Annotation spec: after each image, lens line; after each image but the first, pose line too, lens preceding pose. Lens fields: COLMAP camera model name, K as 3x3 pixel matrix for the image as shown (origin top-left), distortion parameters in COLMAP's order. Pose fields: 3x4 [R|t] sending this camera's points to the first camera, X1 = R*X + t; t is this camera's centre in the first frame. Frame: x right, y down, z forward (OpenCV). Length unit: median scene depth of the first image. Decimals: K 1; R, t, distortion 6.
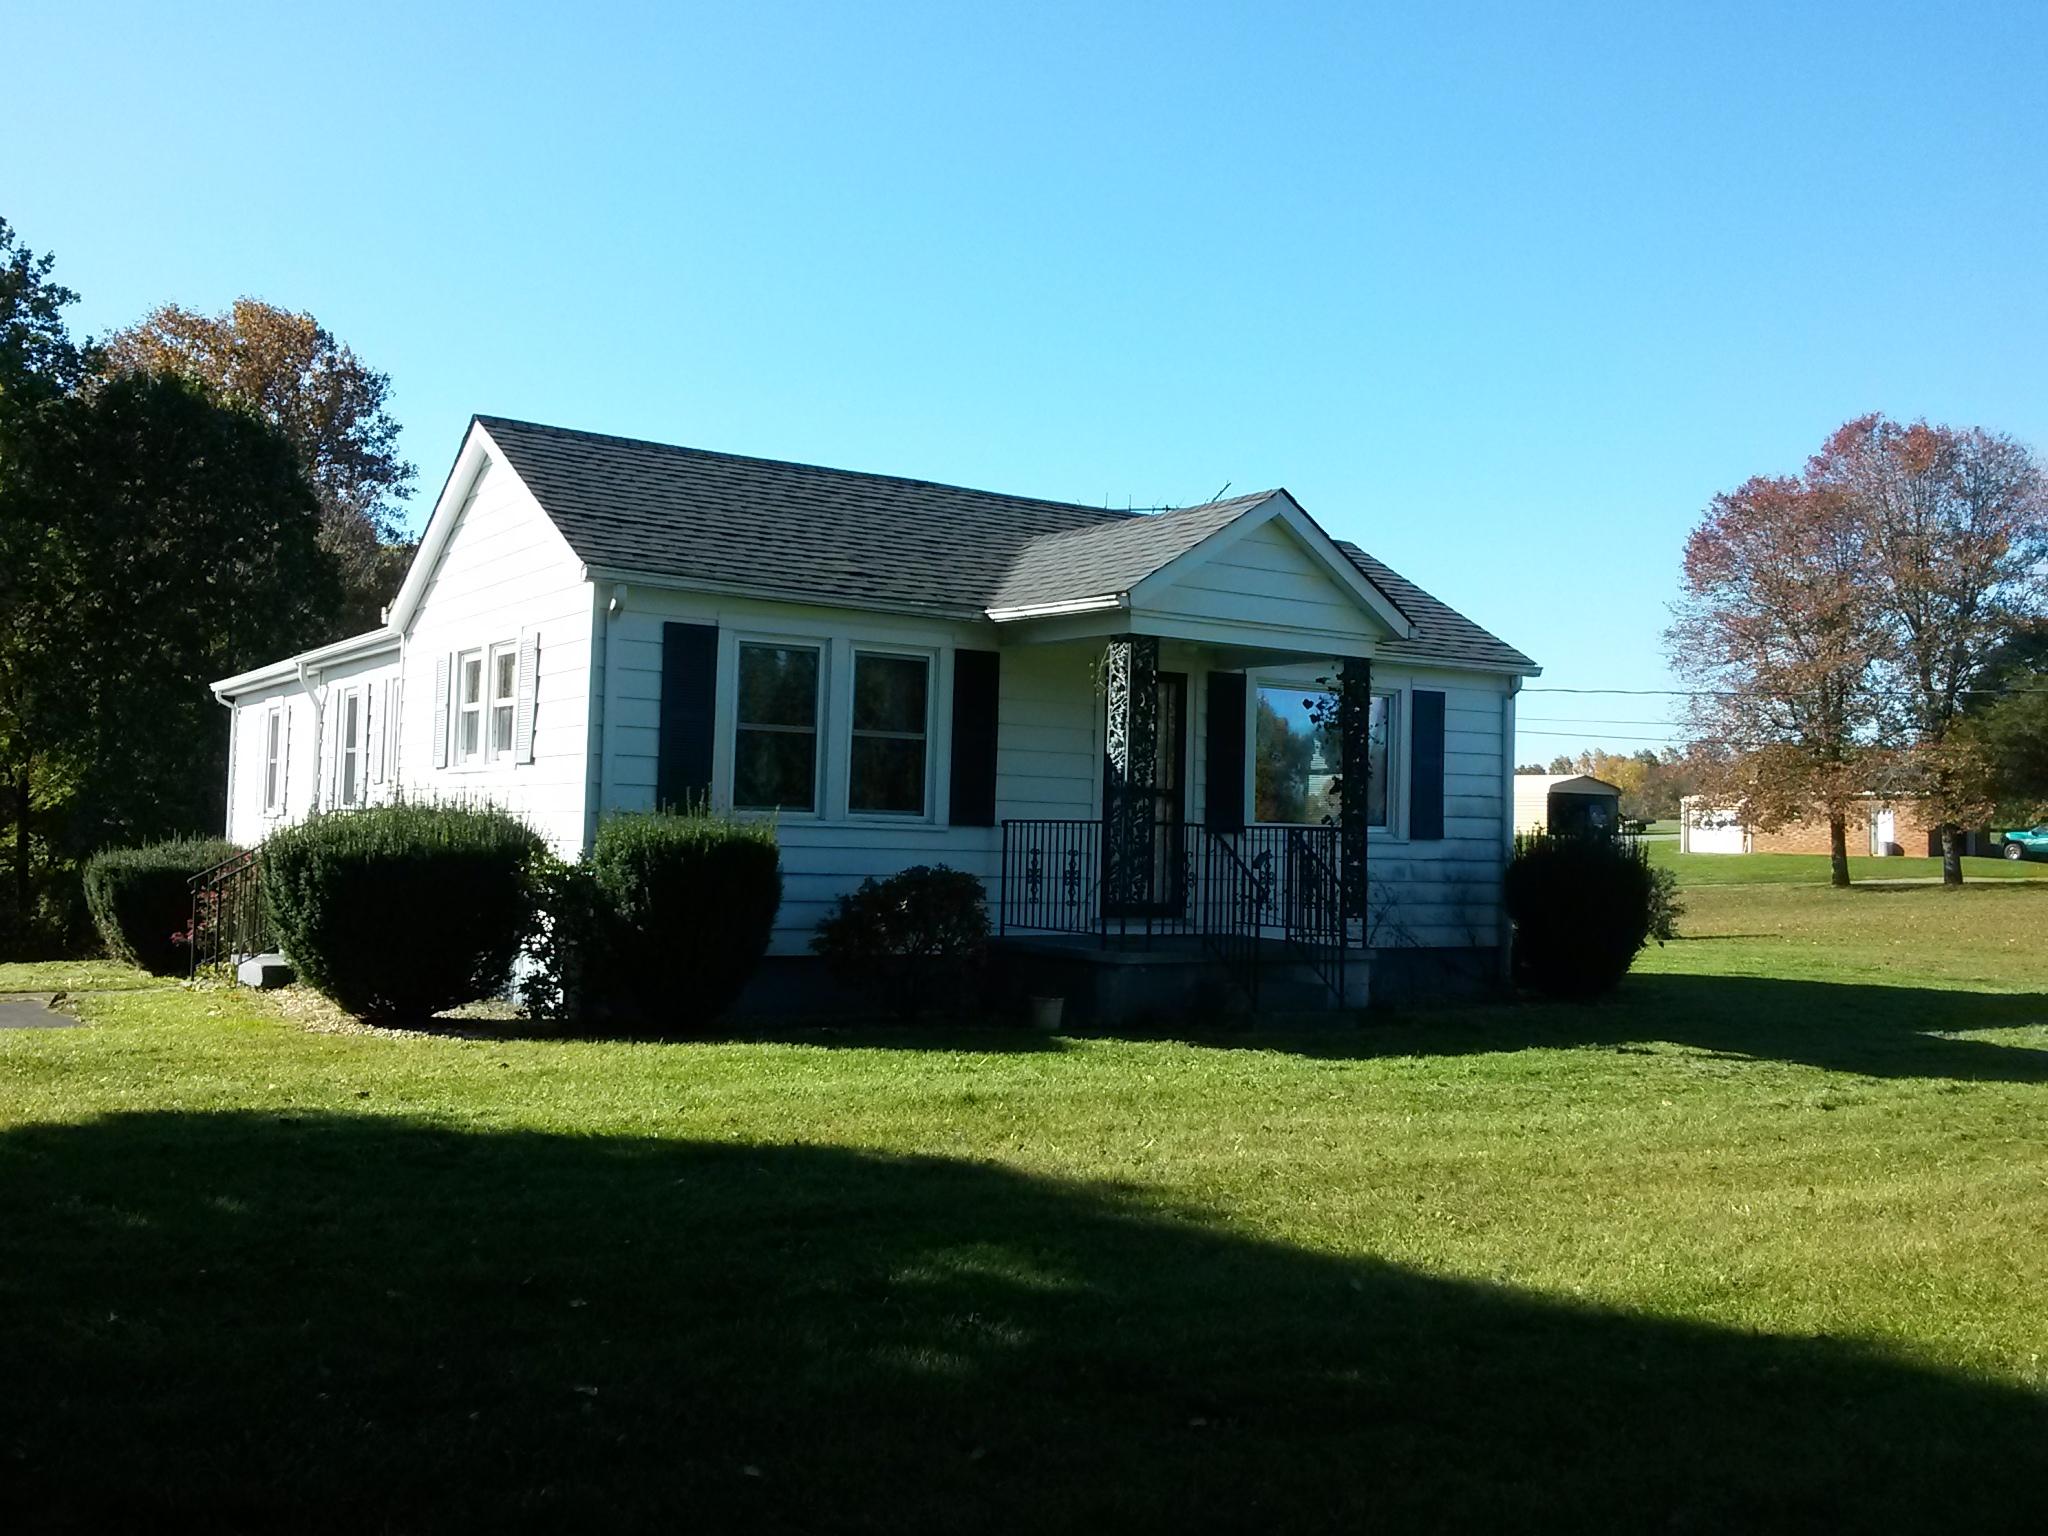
lens RADIAL K [[1832.0, 0, 1011.0], [0, 1832.0, 724.1], [0, 0, 1]] dist [0.111576, -0.230027]
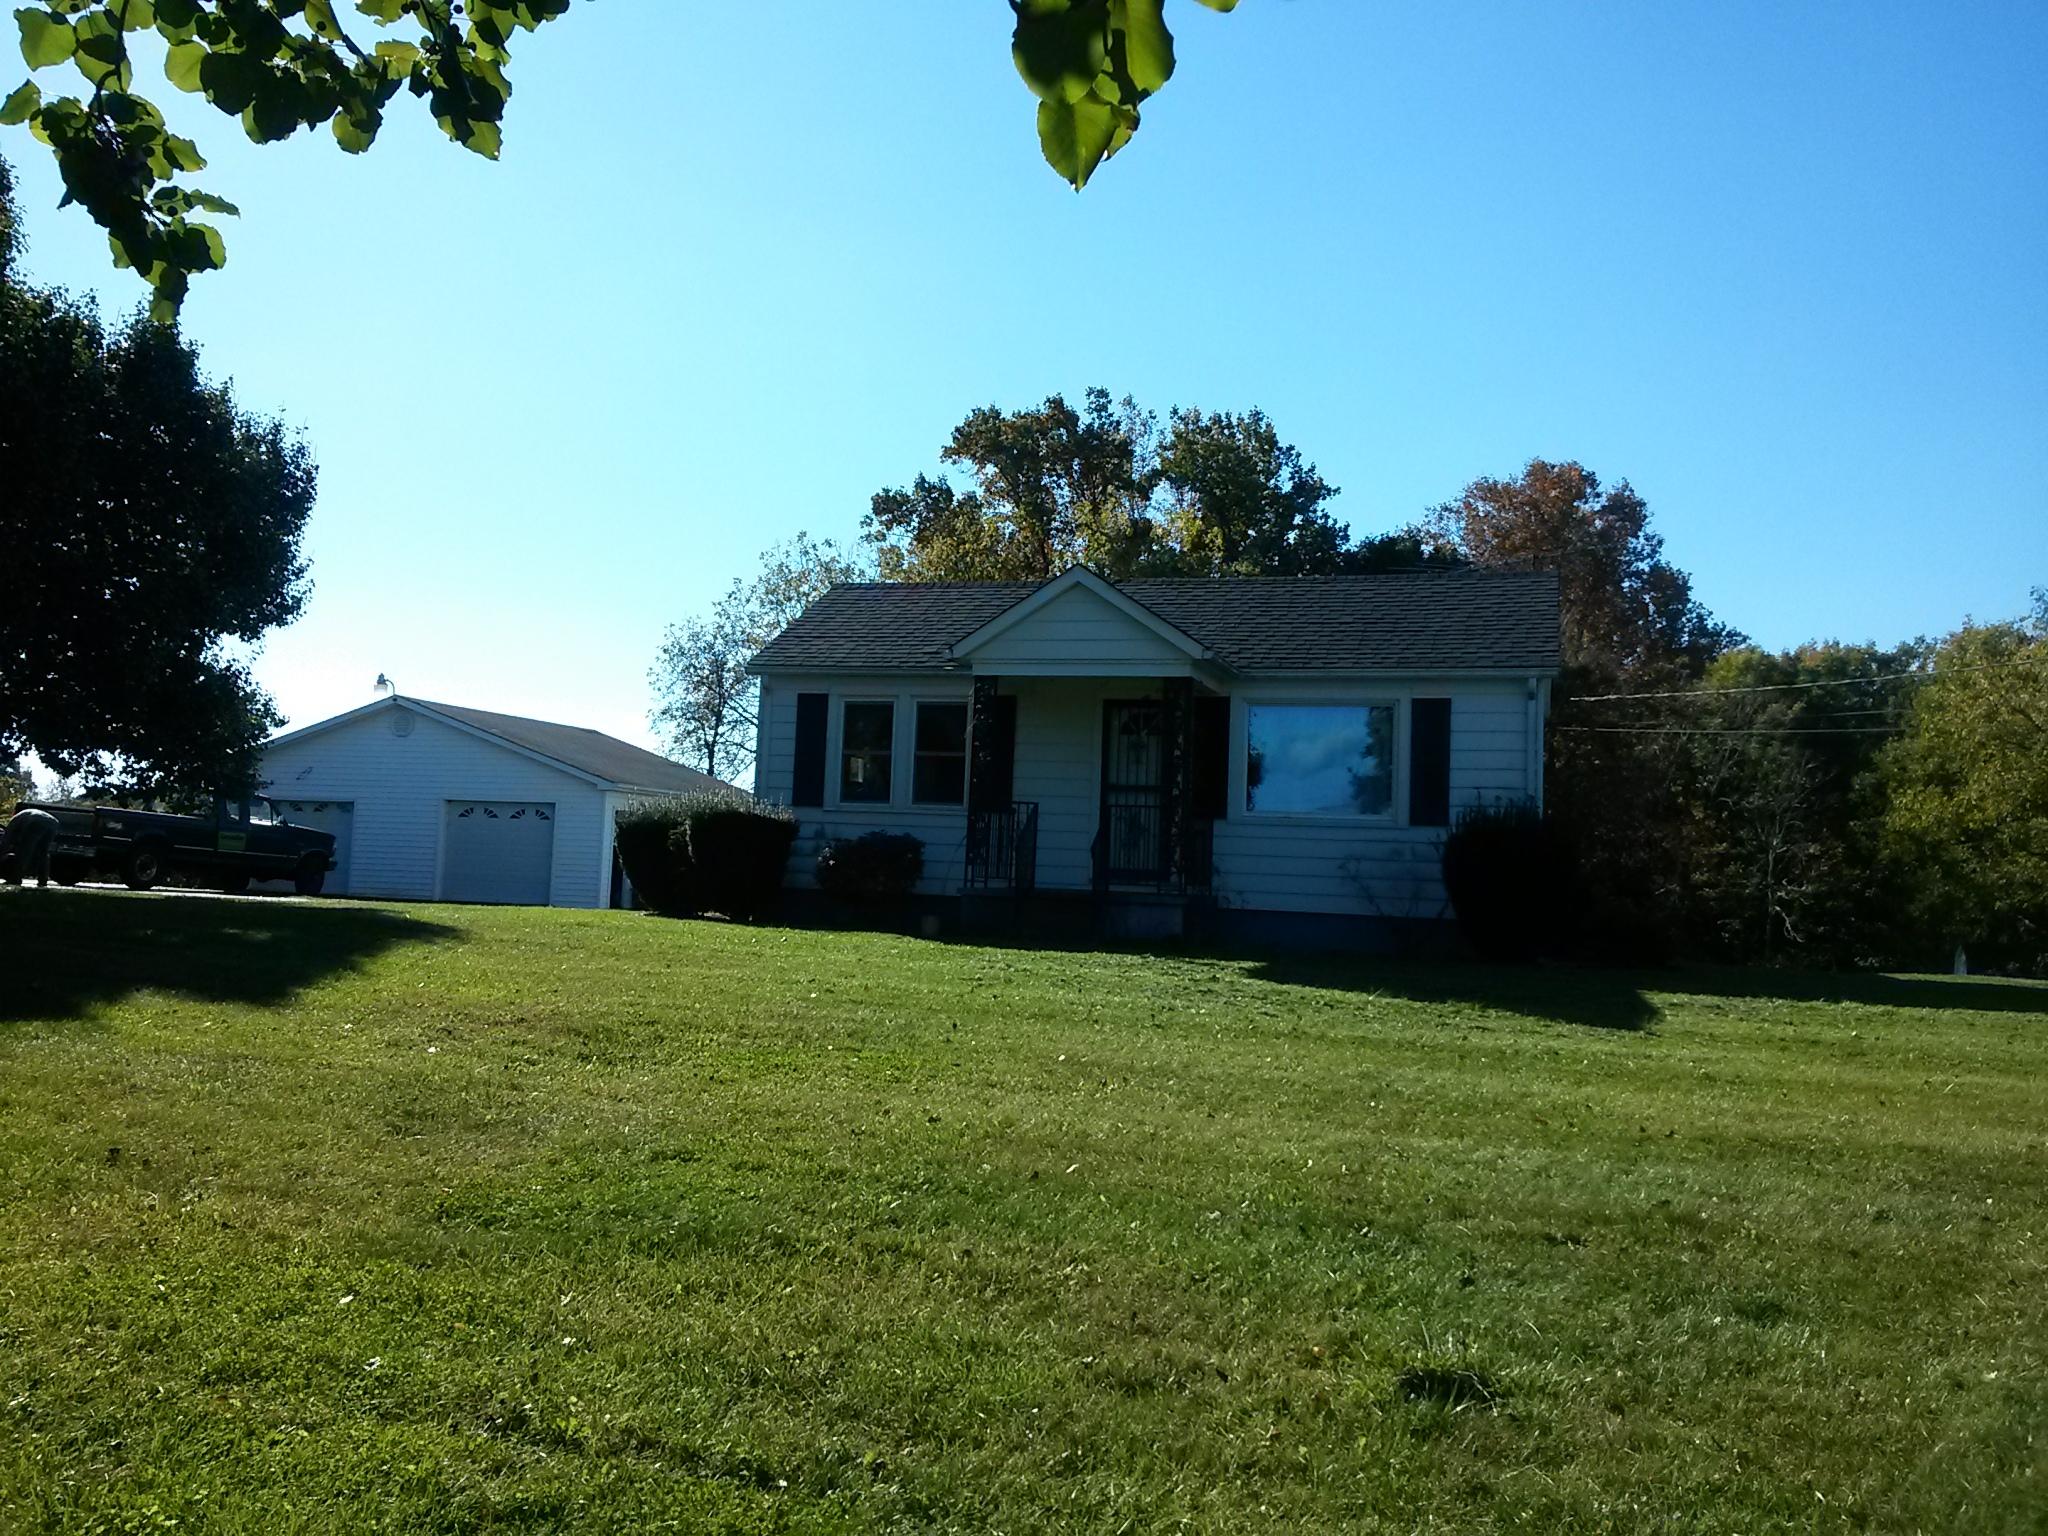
lens RADIAL K [[1662.3, 0, 1001.4], [0, 1662.3, 728.5], [0, 0, 1]] dist [0.105203, -0.175622]
pose [[0.637946, -0.065813, -0.767264, 0.995456], [0.020354, 0.997434, -0.068633, 0.078445], [0.769812, 0.028167, 0.637649, 0.133222]]
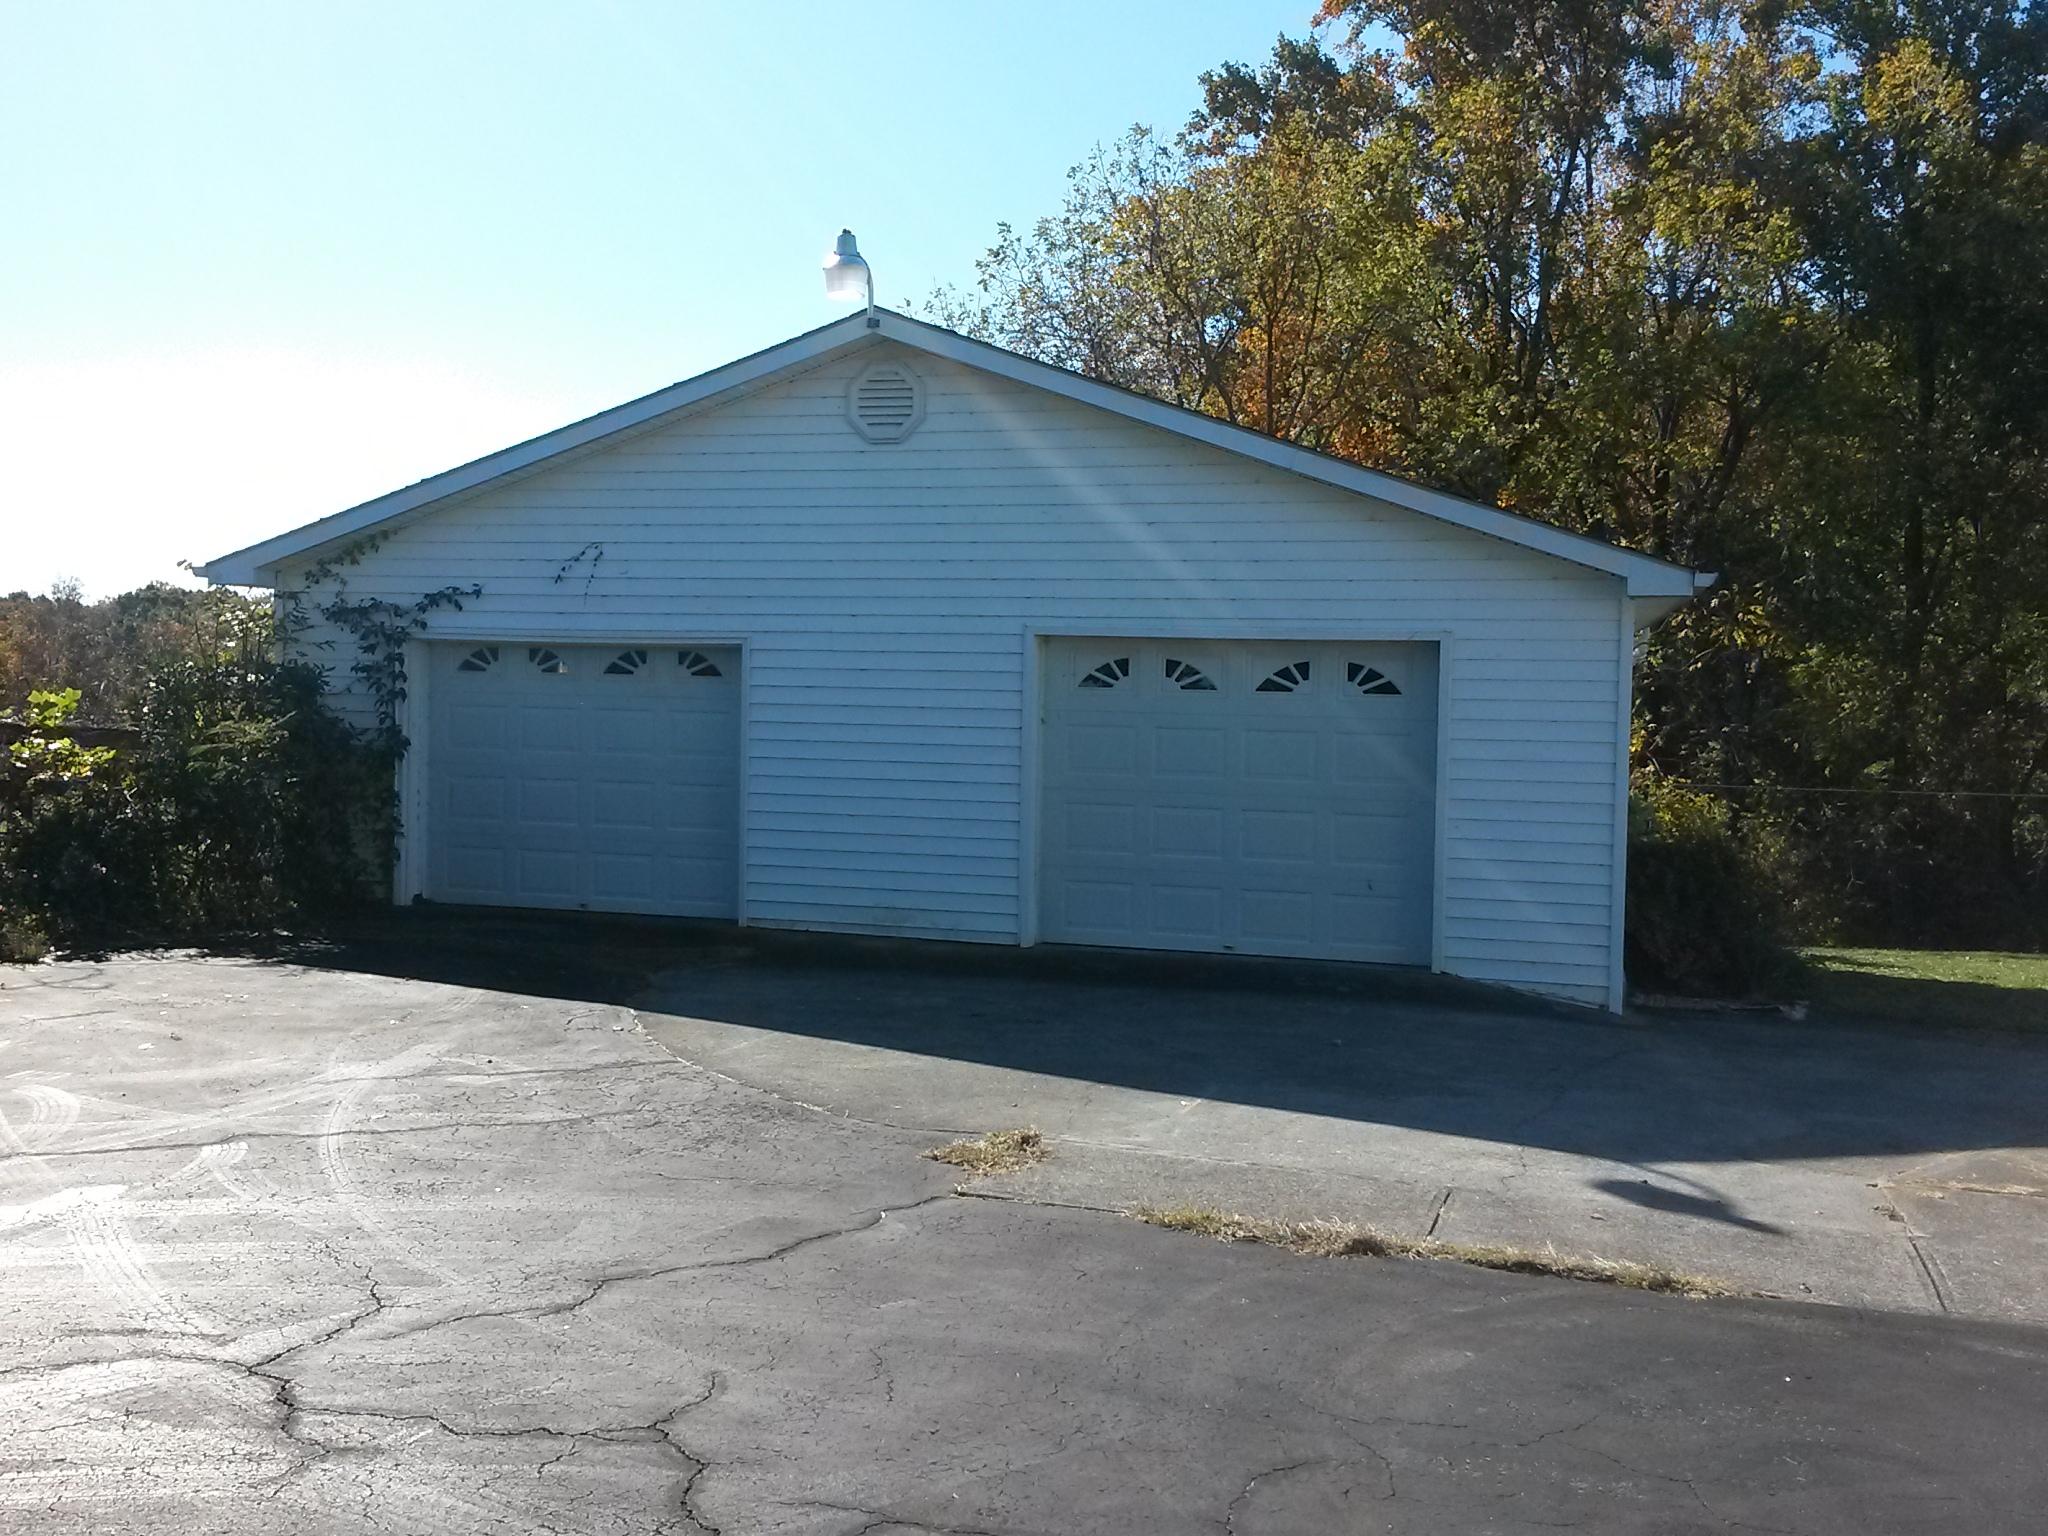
lens RADIAL K [[1938.4, 0, 958.4], [0, 1938.4, 766.5], [0, 0, 1]] dist [0.116928, 0.001579]
pose [[0.627315, 0.021889, -0.778458, -0.666565], [0.039220, 0.997448, 0.059653, 0.005272], [0.777777, -0.067952, 0.624856, 0.458615]]
